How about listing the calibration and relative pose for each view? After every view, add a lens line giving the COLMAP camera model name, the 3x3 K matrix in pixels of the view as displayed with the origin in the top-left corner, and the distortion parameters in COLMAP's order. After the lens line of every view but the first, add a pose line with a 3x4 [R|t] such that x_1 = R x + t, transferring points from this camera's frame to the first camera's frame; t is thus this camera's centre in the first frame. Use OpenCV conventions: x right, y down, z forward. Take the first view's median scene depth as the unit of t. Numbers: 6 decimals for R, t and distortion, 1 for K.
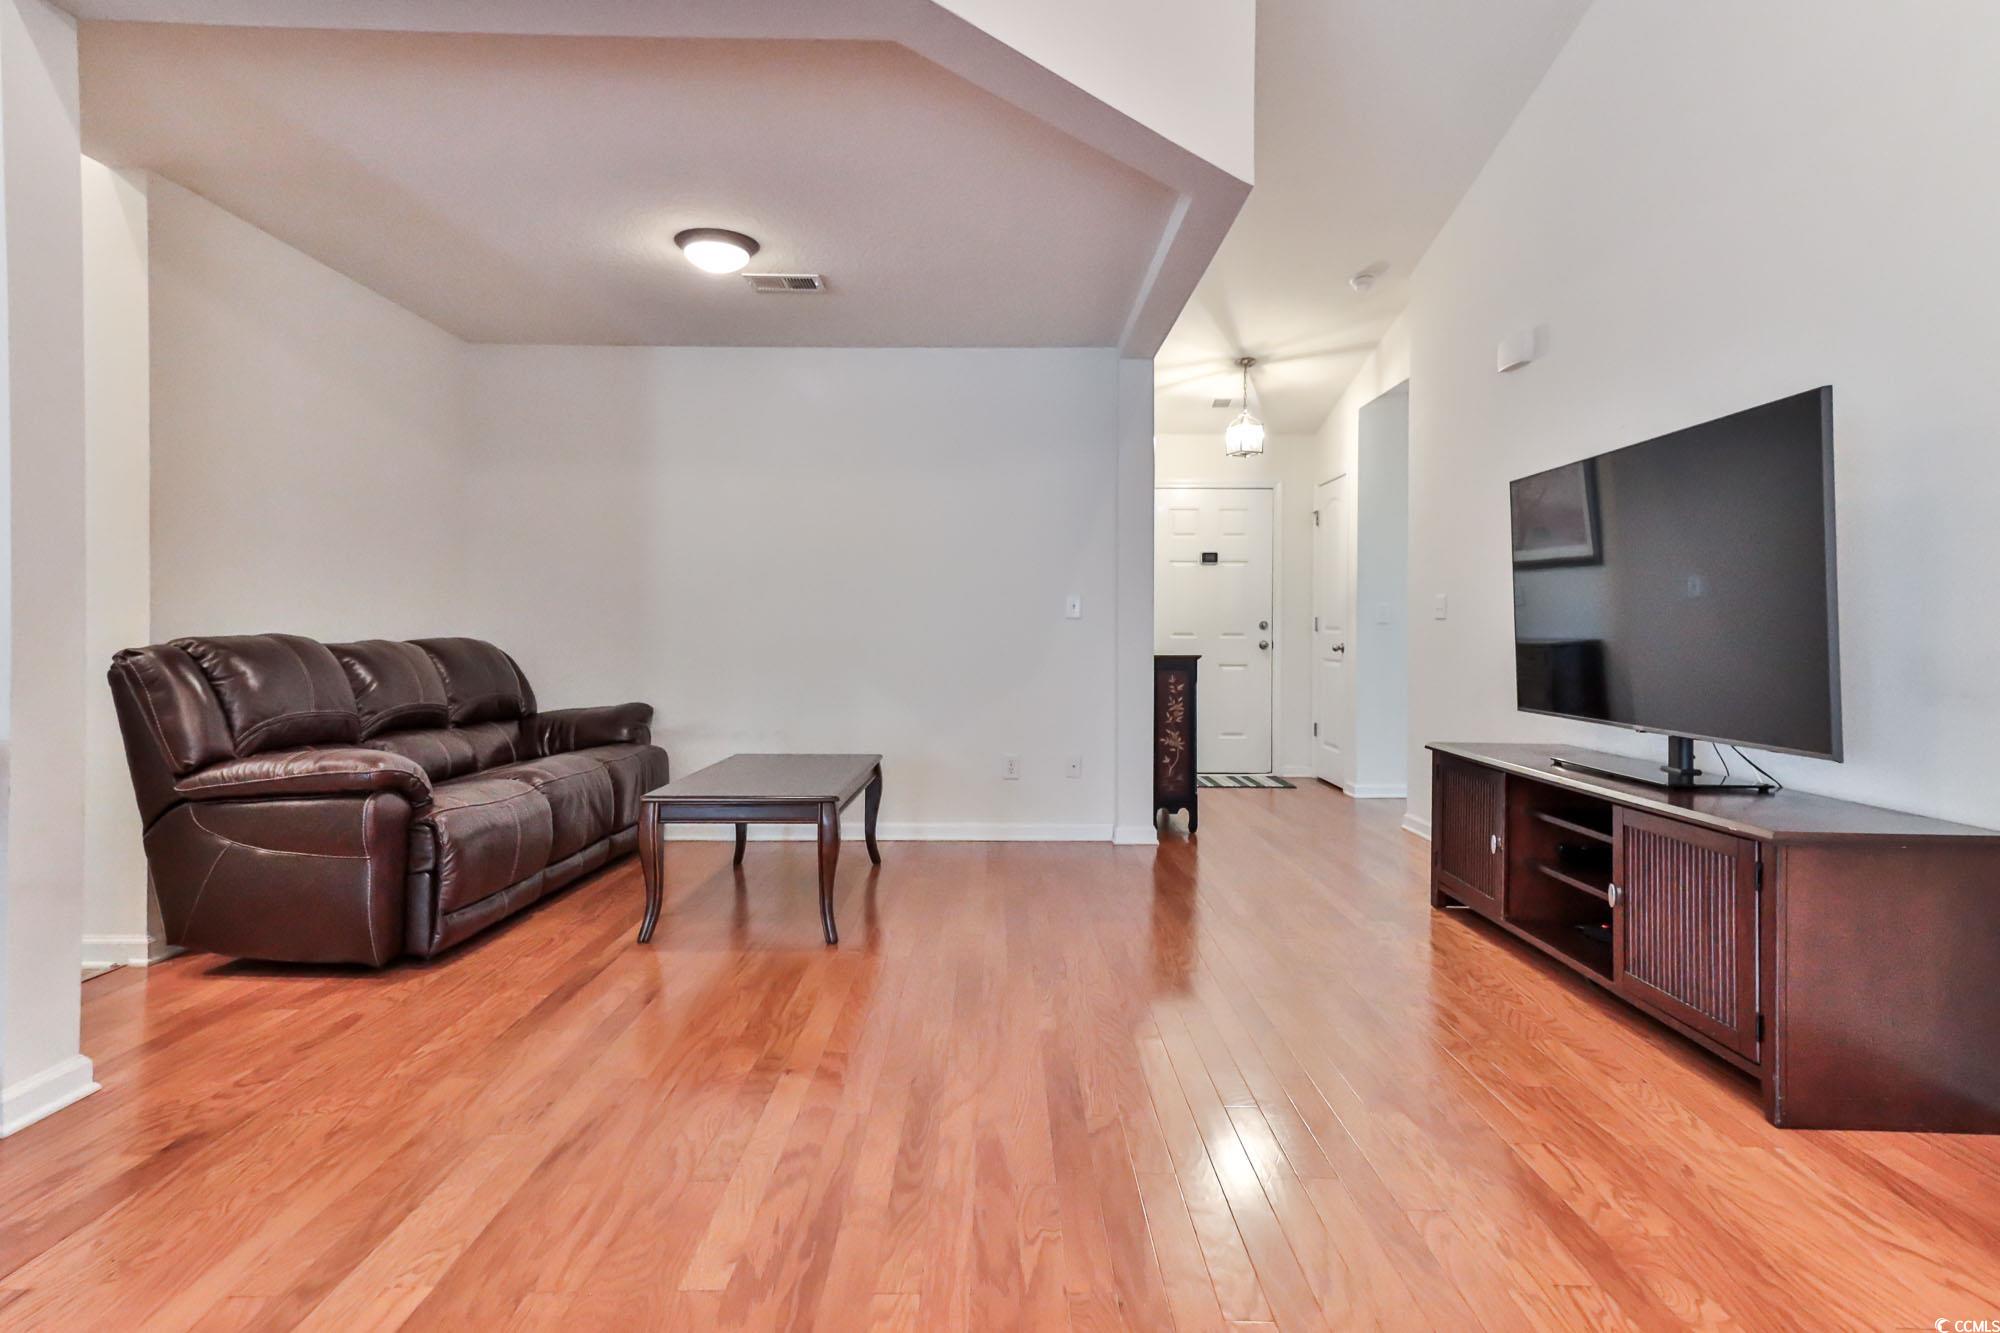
lens RADIAL K [[1078.6, 0, 1002.2], [0, 1078.6, 613.8], [0, 0, 1]] dist [0.000069, 0.000021]
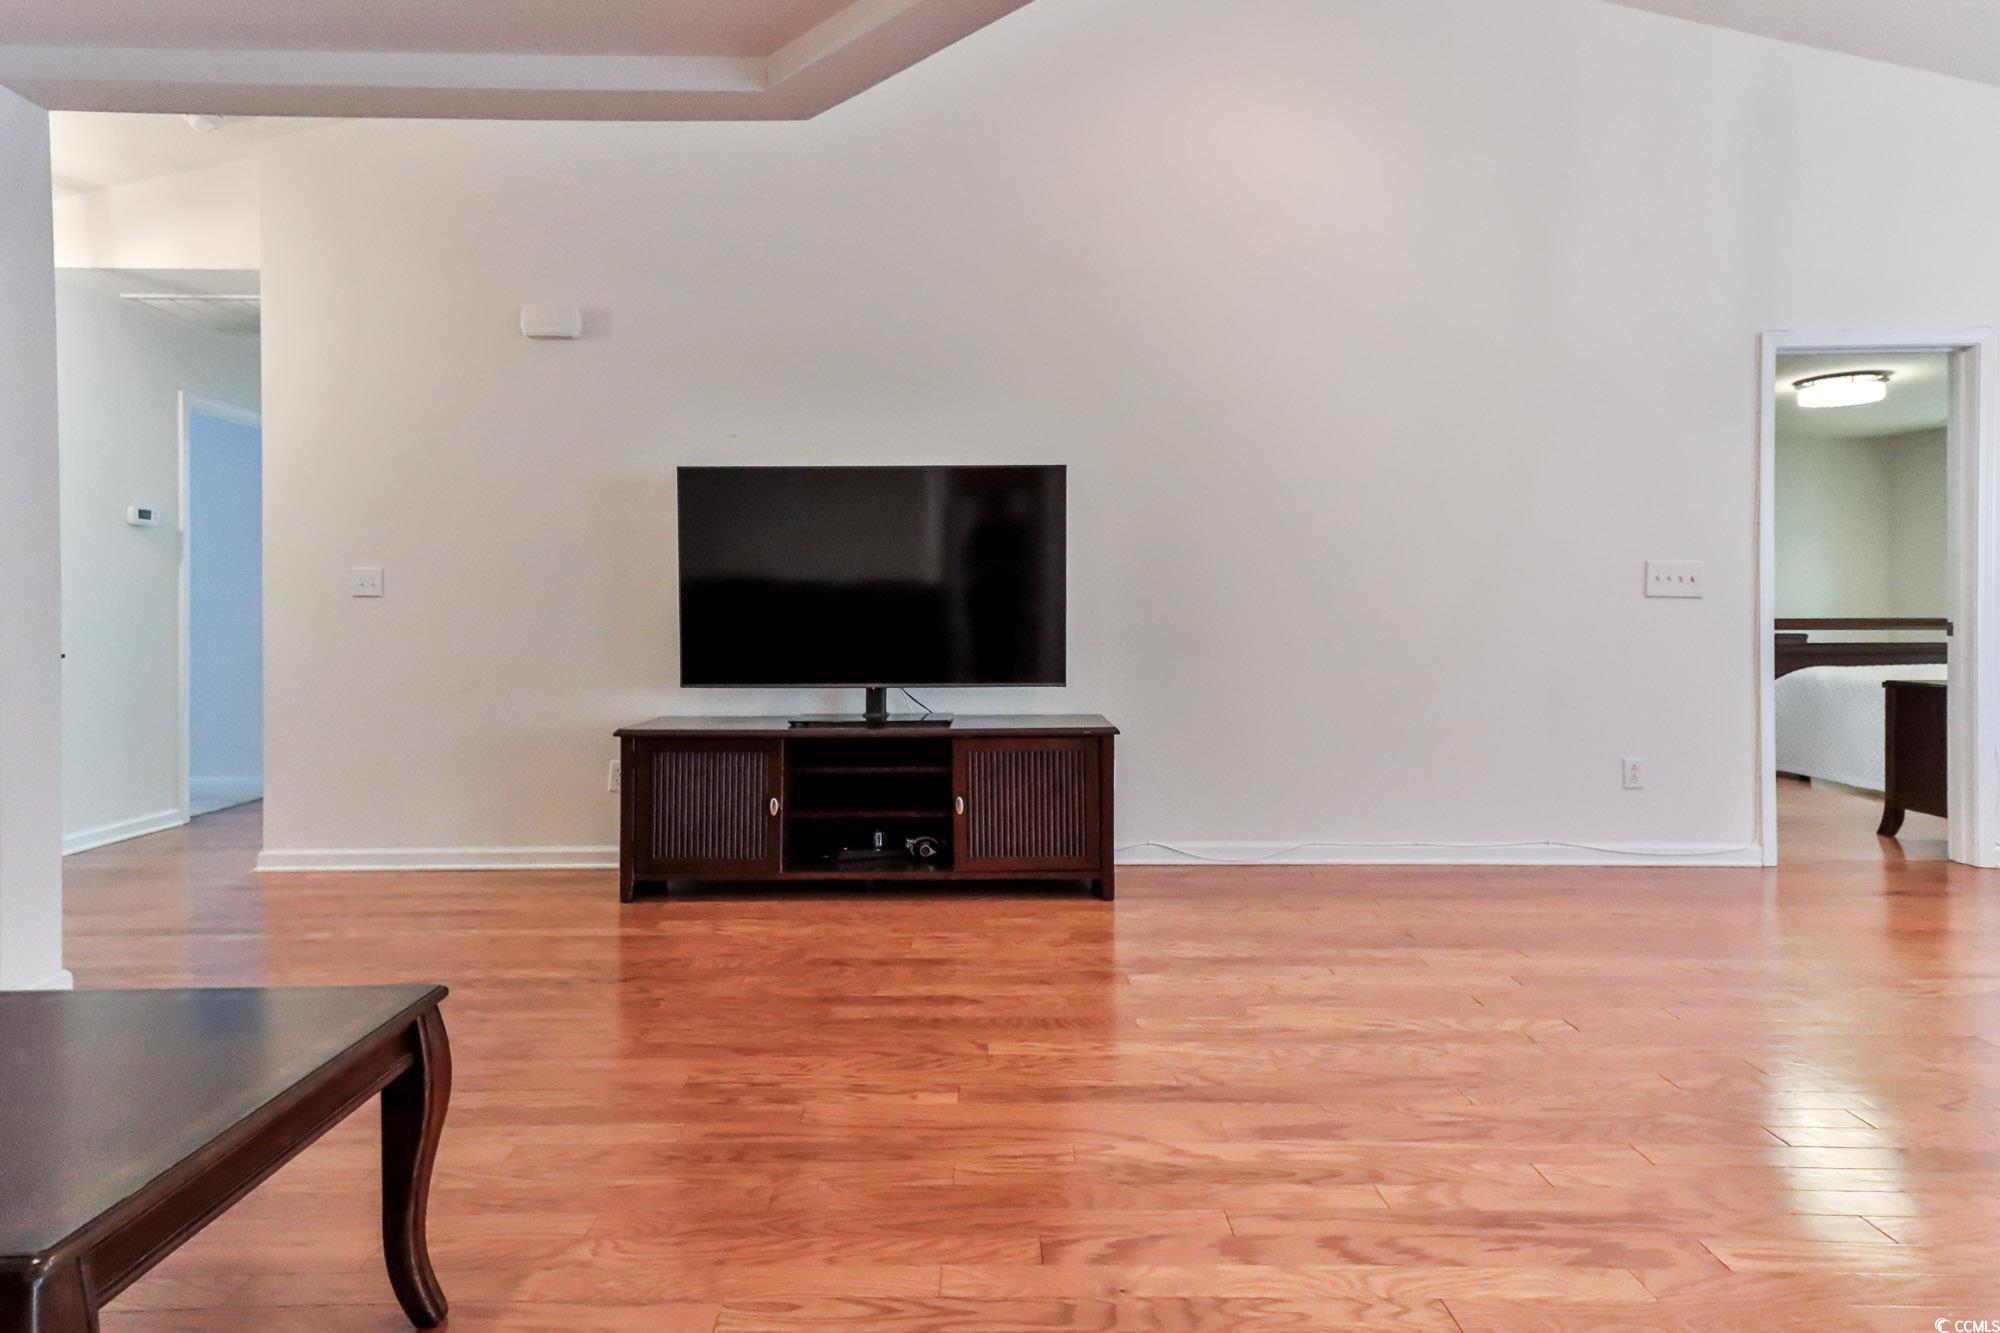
lens RADIAL K [[1042.1, 0, 1000.7], [0, 1042.1, 607.8], [0, 0, 1]] dist [0.000410, -0.000460]
pose [[0.000034, -0.003389, 0.999994, -0.865961], [-0.001030, 0.999994, 0.003389, 0.015475], [-0.999999, -0.001030, 0.000031, 1.131076]]
